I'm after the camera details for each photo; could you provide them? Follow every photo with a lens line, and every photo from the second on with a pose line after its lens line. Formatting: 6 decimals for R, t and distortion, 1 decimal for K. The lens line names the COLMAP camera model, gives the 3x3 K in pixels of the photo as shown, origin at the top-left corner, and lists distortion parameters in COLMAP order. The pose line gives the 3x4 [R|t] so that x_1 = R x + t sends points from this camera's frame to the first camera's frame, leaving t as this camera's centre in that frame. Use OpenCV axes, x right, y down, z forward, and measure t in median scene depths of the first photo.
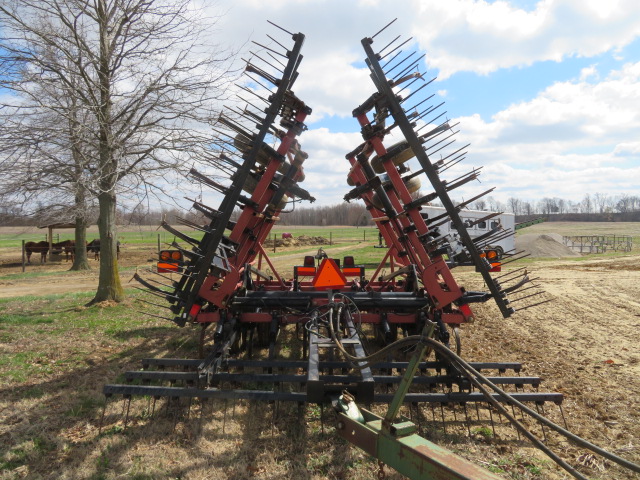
lens RADIAL K [[452.8, 0, 319.9], [0, 452.8, 237.6], [0, 0, 1]] dist [-0.006491, -0.005094]
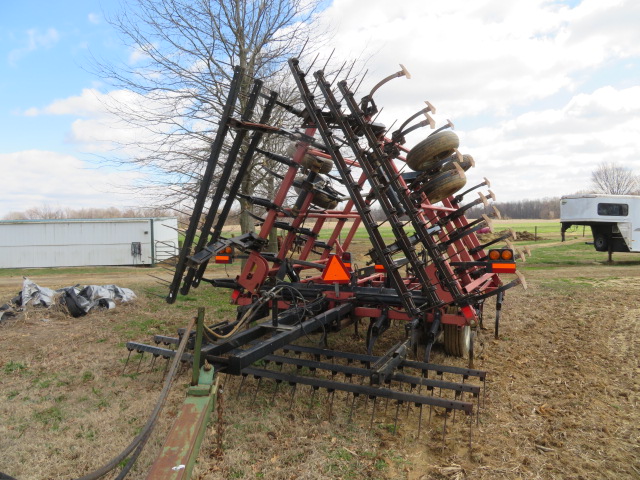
lens RADIAL K [[449.3, 0, 321.0], [0, 449.3, 236.3], [0, 0, 1]] dist [-0.005627, -0.000908]
pose [[0.910123, 0.014673, -0.414078, 0.551846], [-0.010329, 0.999866, 0.012729, -0.015182], [0.414210, -0.007308, 0.910152, 0.009490]]
